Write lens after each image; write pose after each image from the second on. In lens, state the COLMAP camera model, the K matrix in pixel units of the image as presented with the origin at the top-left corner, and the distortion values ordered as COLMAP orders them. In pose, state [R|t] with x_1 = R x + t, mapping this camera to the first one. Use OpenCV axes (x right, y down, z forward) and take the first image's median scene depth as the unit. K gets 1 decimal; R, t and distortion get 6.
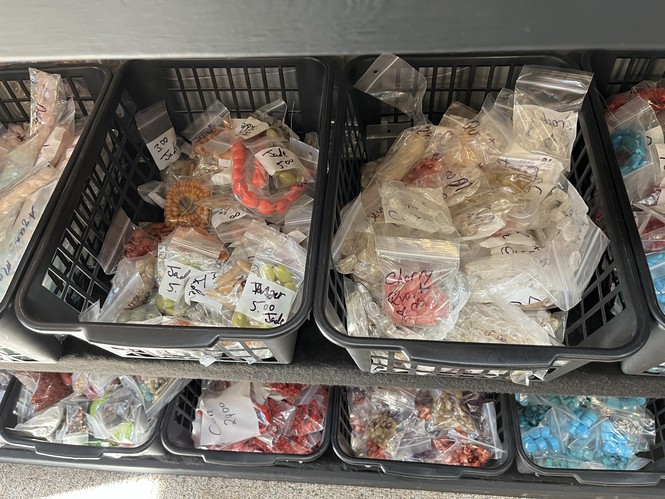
lens RADIAL K [[440.9, 0, 332.5], [0, 440.9, 249.5], [0, 0, 1]] dist [0.000238, -0.039141]
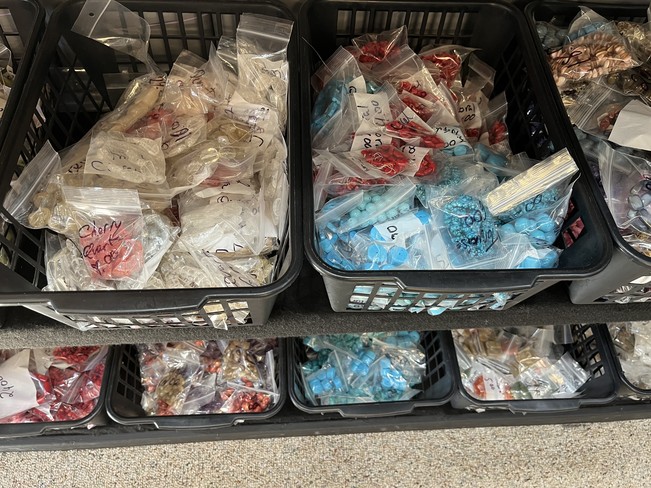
lens RADIAL K [[431.6, 0, 325.5], [0, 431.6, 244.0], [0, 0, 1]] dist [0.000238, -0.039141]
pose [[0.978646, -0.045575, 0.200439, 0.284922], [0.032728, 0.997219, 0.066951, 0.029912], [-0.202933, -0.058961, 0.977416, -0.013972]]
